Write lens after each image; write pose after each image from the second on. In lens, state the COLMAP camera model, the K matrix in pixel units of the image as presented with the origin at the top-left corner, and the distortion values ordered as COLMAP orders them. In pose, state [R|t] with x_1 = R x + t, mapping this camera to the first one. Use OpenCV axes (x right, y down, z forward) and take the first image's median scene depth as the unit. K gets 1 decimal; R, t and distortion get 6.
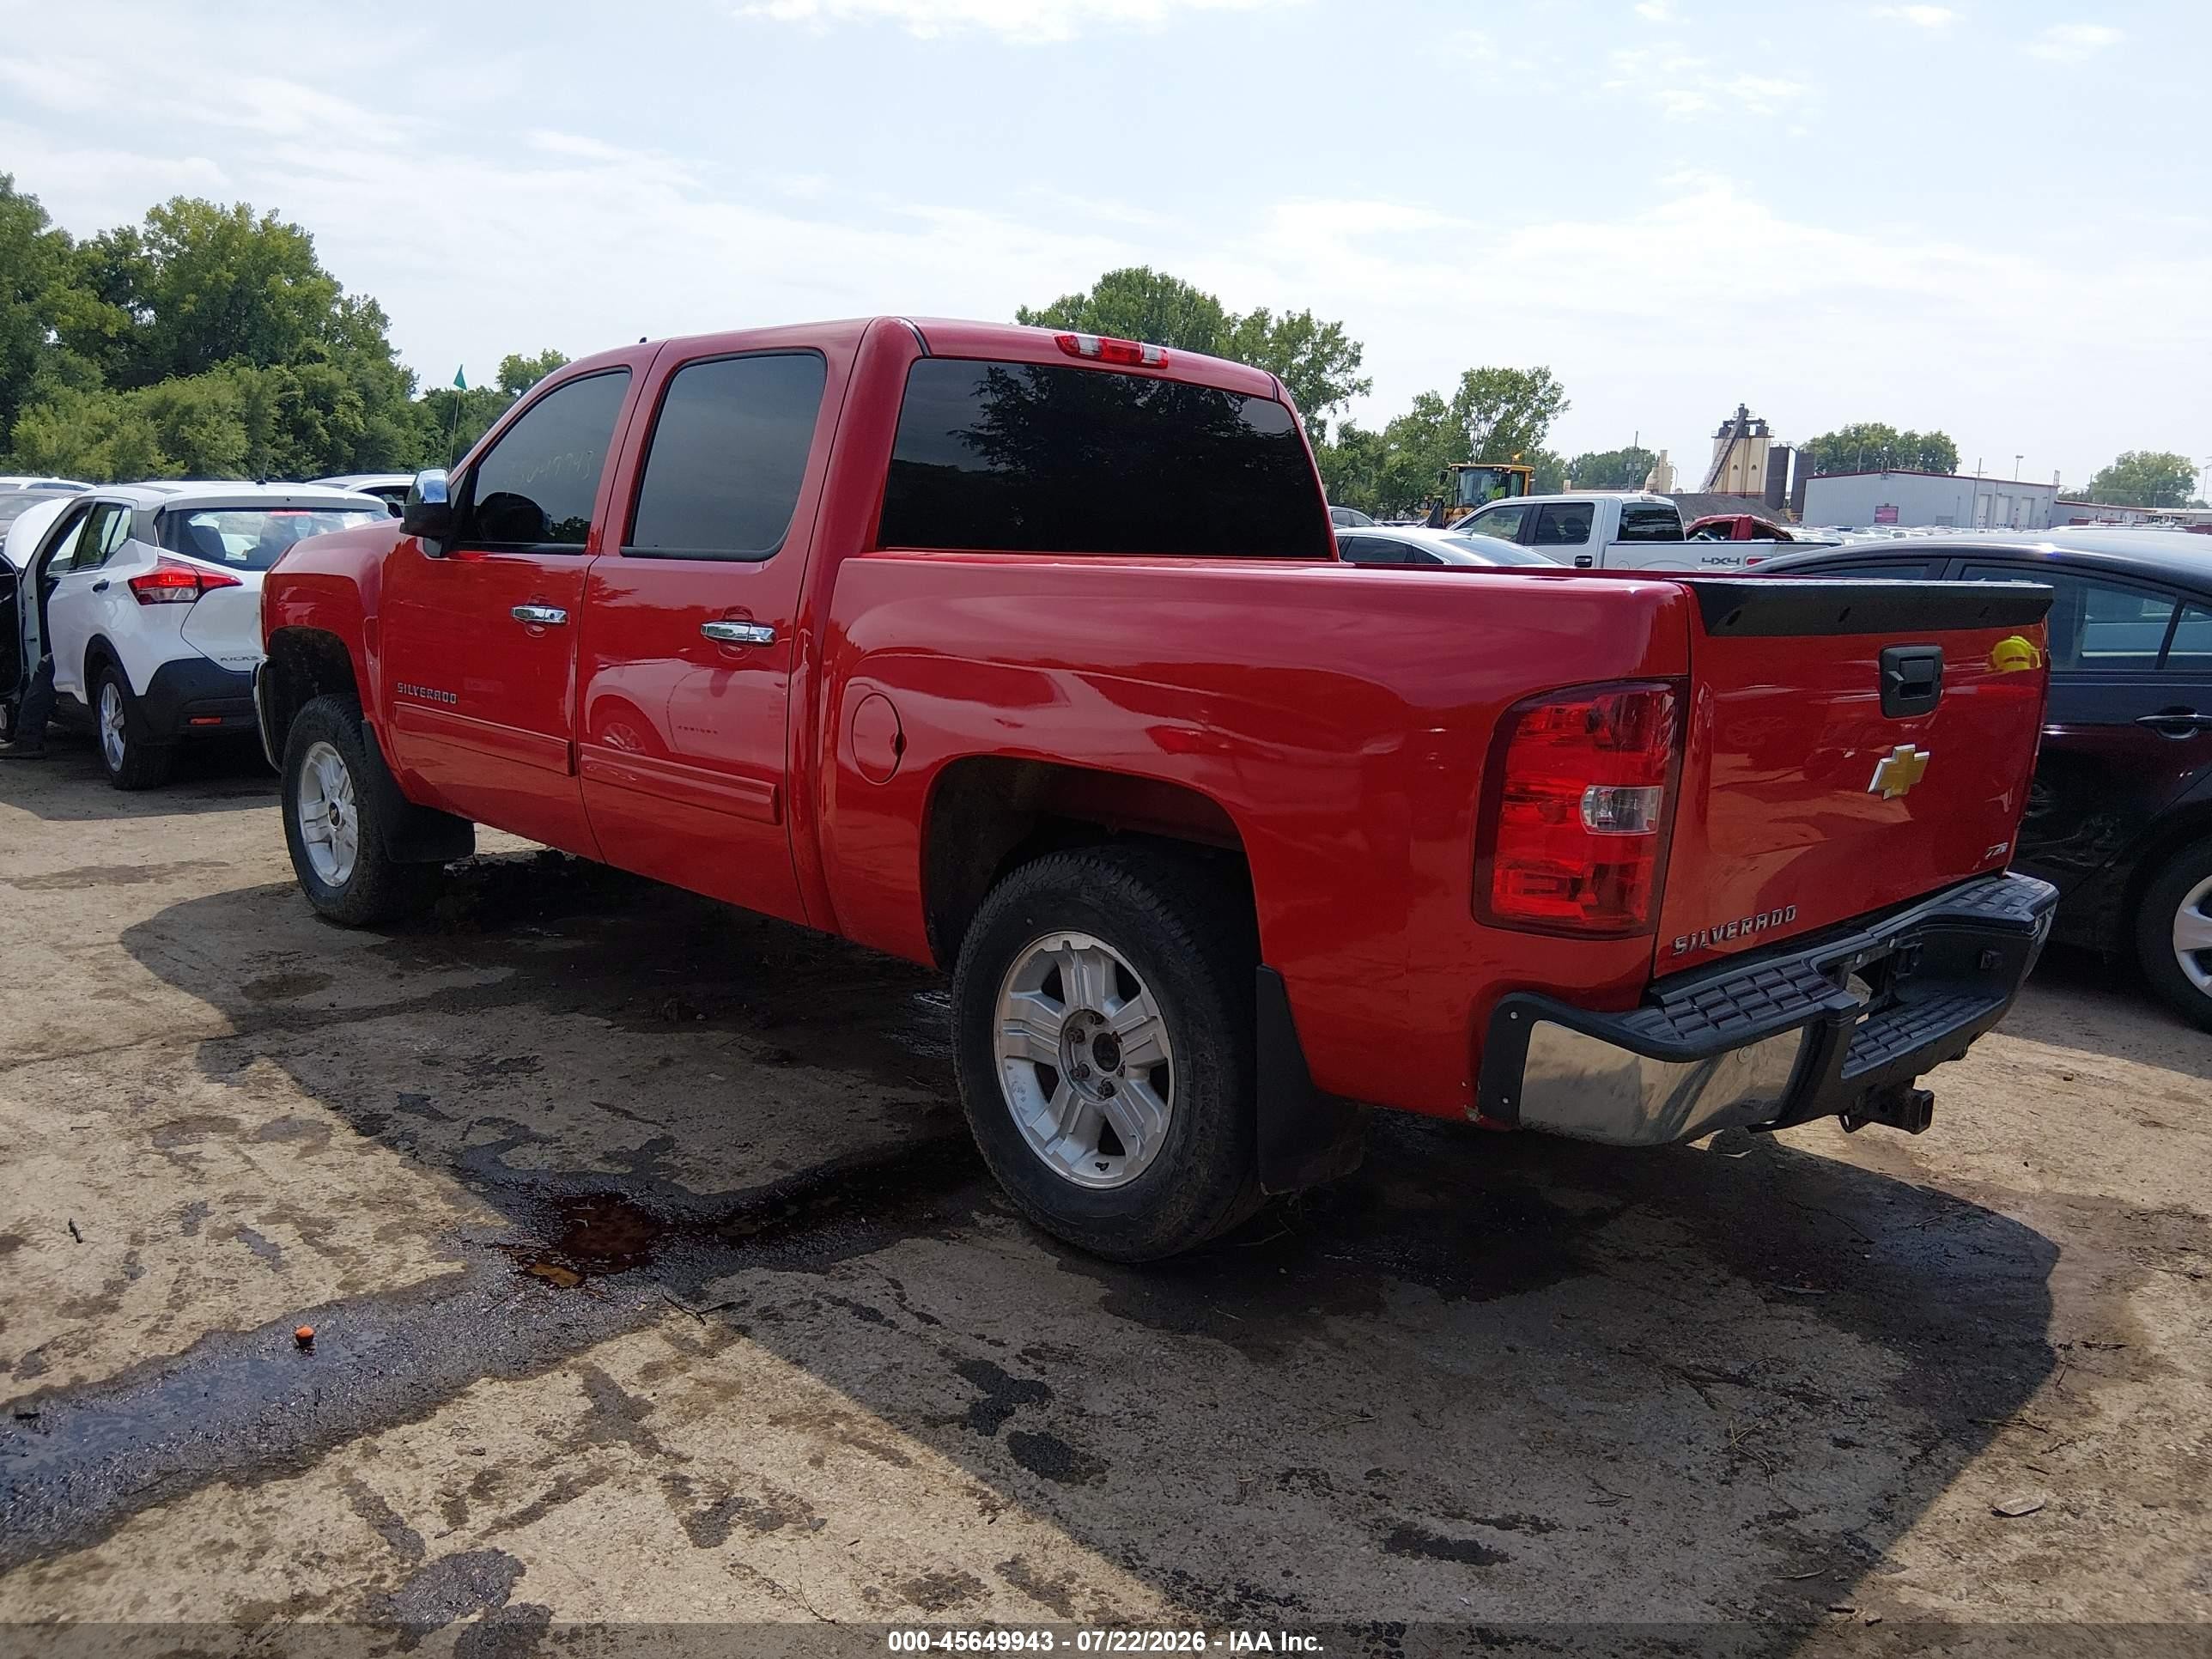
lens RADIAL K [[1660.0, 0, 1103.7], [0, 1660.0, 846.9], [0, 0, 1]] dist [0.105848, -0.189550]
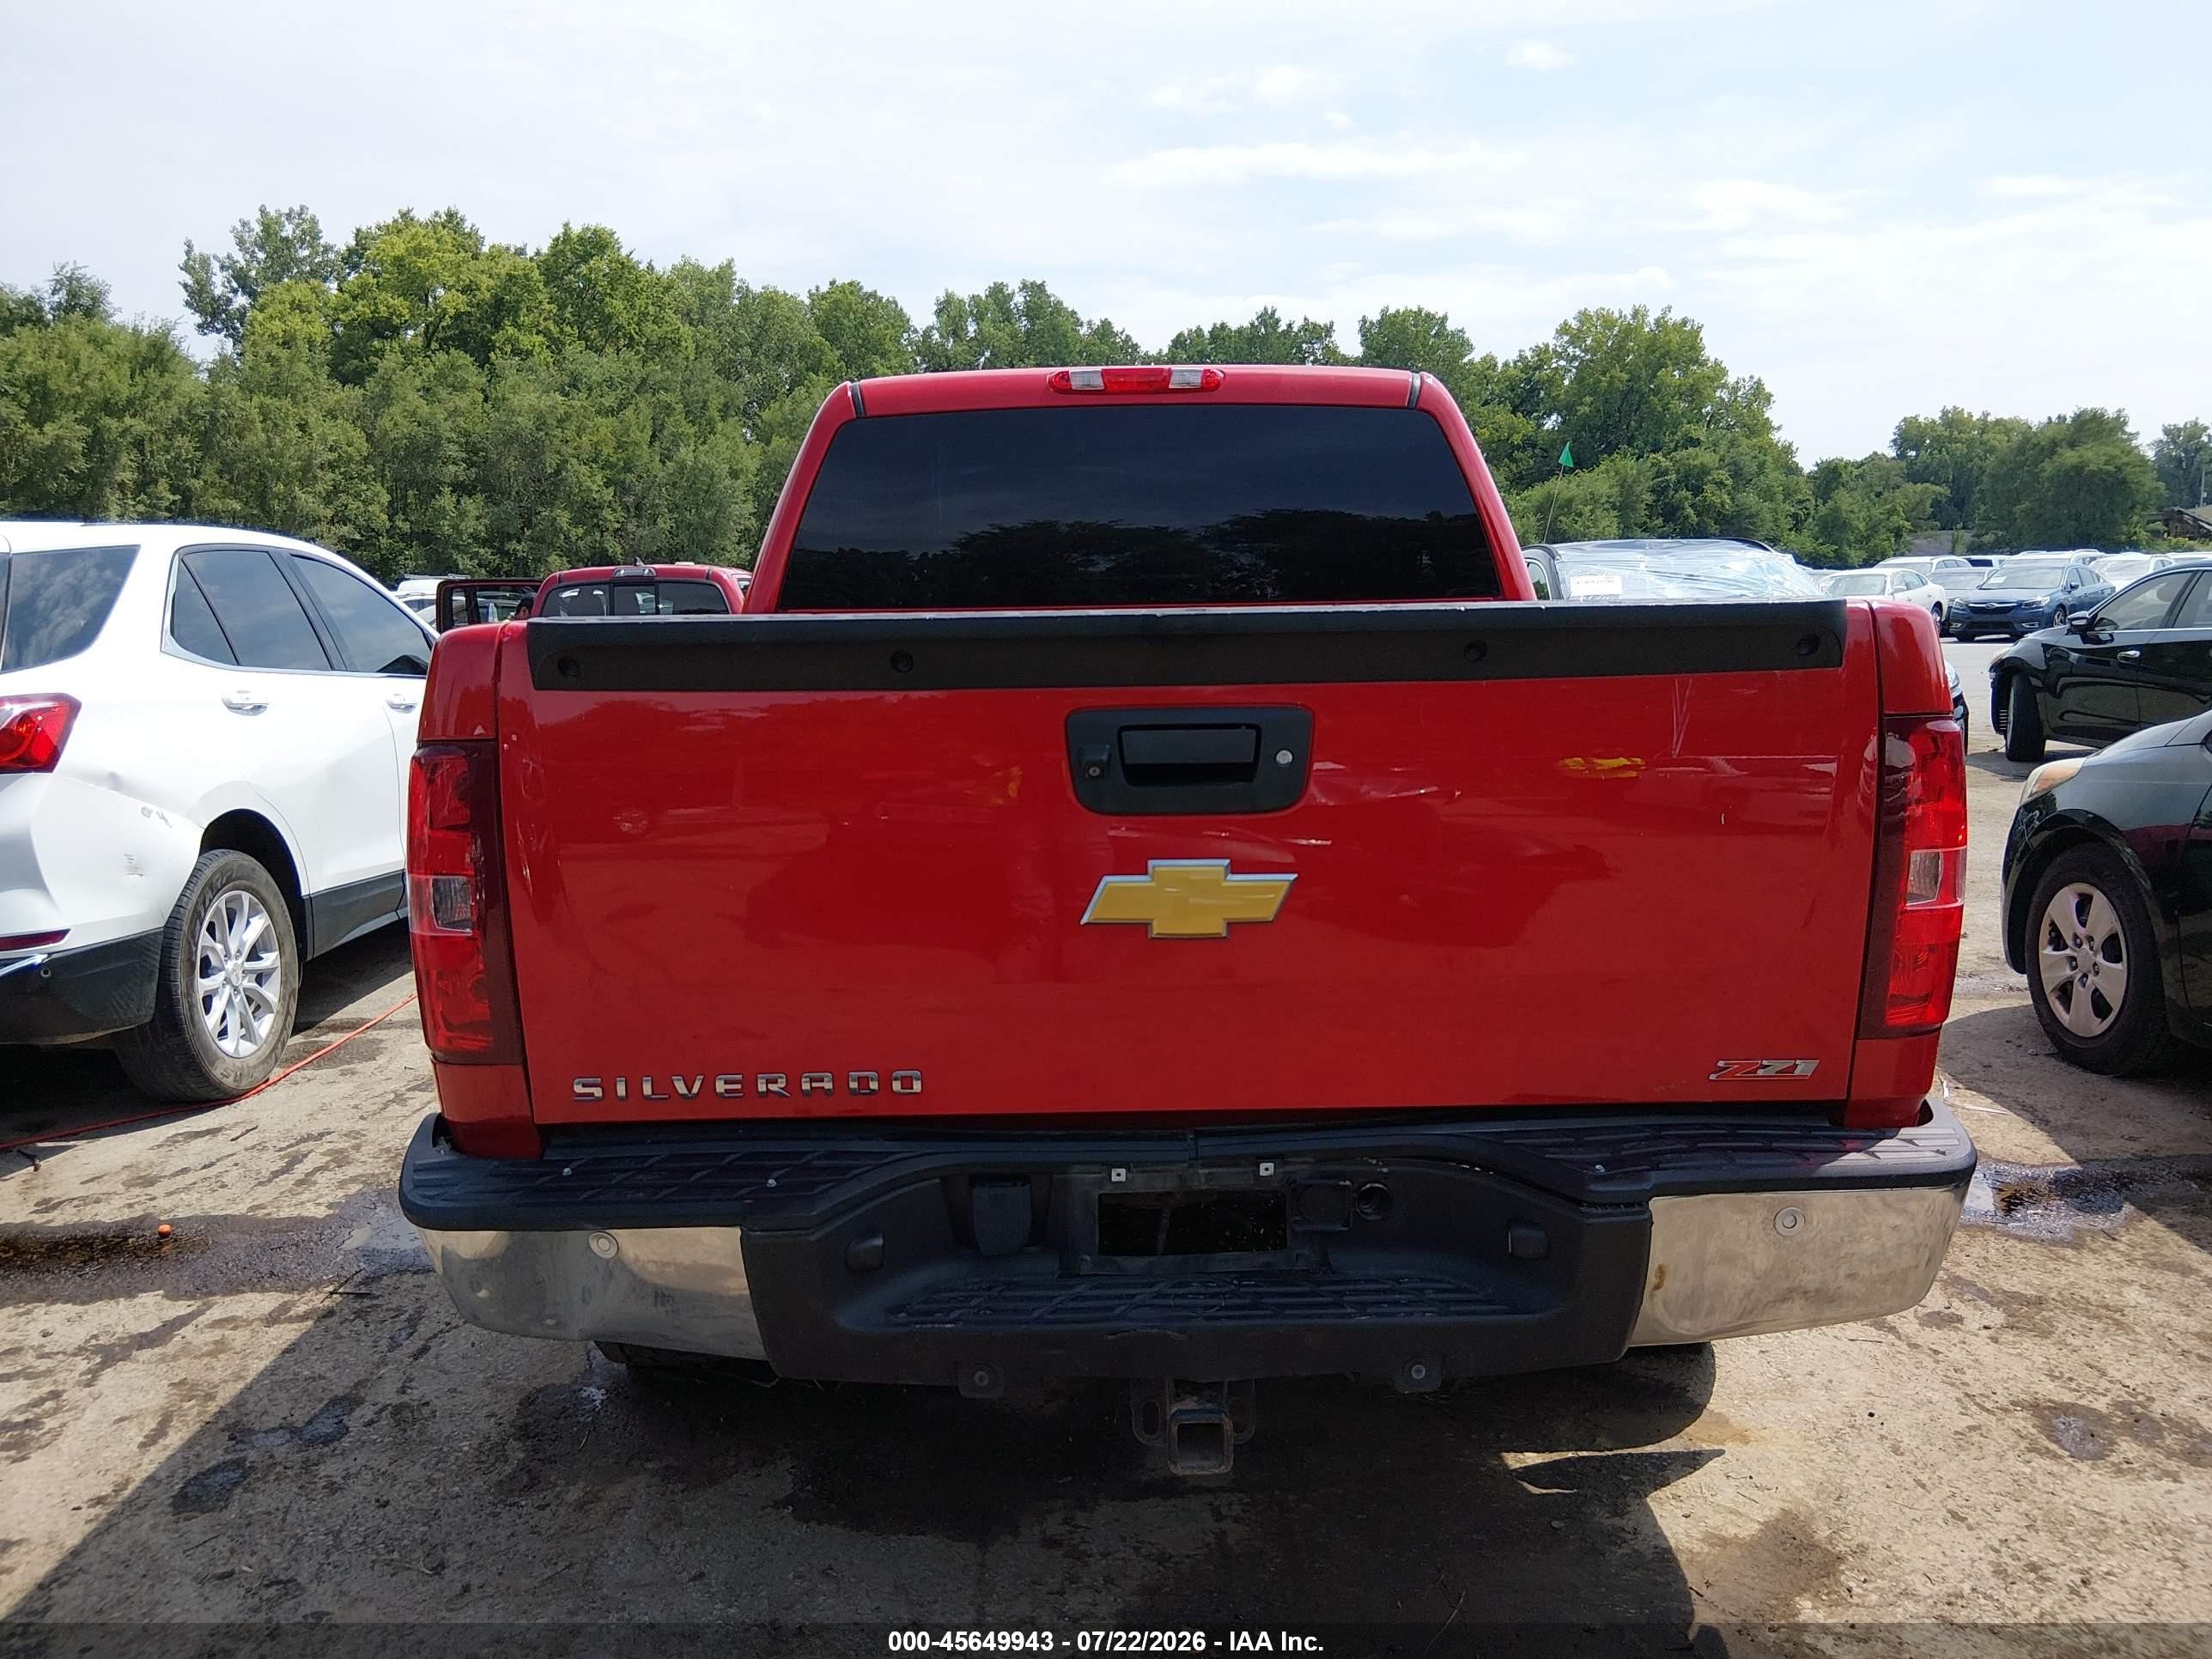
lens RADIAL K [[1660.7, 0, 1103.8], [0, 1660.7, 855.0], [0, 0, 1]] dist [0.078737, -0.127985]
pose [[0.716011, 0.059961, -0.695509, 0.711604], [-0.084976, 0.996382, -0.001582, -0.046965], [0.692897, 0.060235, 0.718516, 0.412402]]
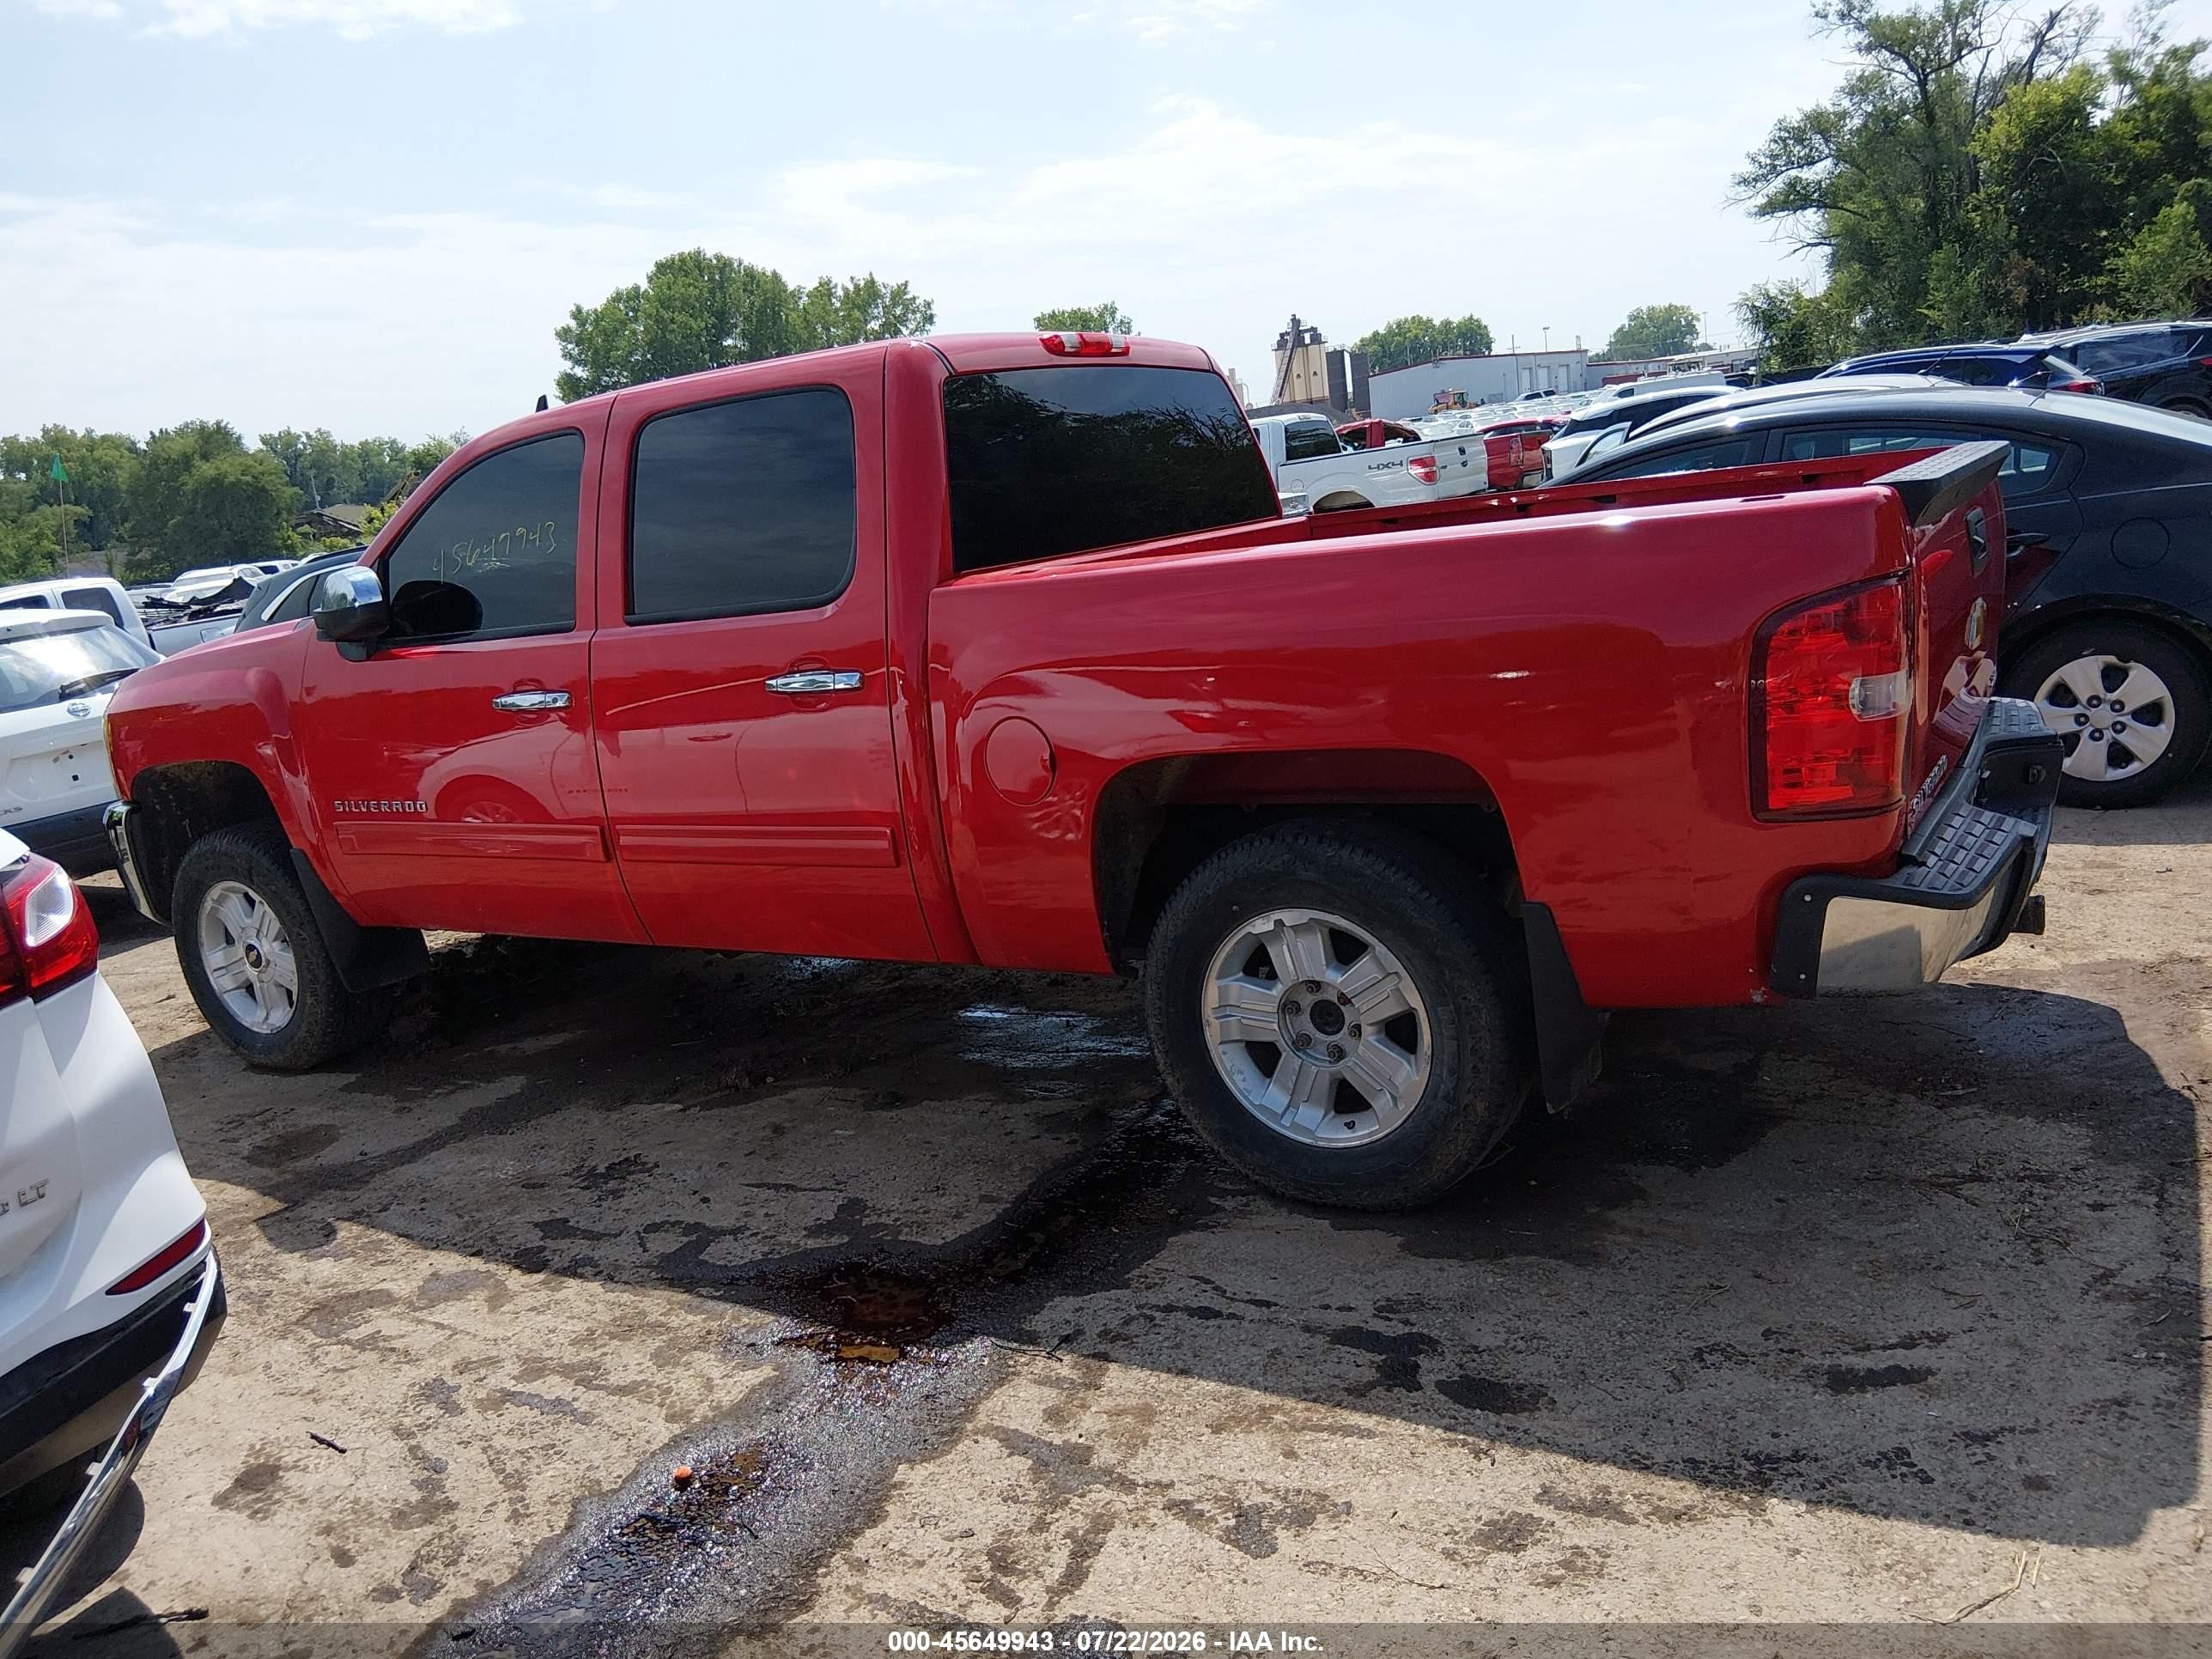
lens RADIAL K [[1660.0, 0, 1103.7], [0, 1660.0, 846.9], [0, 0, 1]] dist [0.105848, -0.189550]
pose [[0.961649, -0.191068, 0.196786, -0.273524], [0.187008, 0.981576, 0.039189, -0.041232], [-0.200648, -0.000885, 0.979663, 0.008672]]
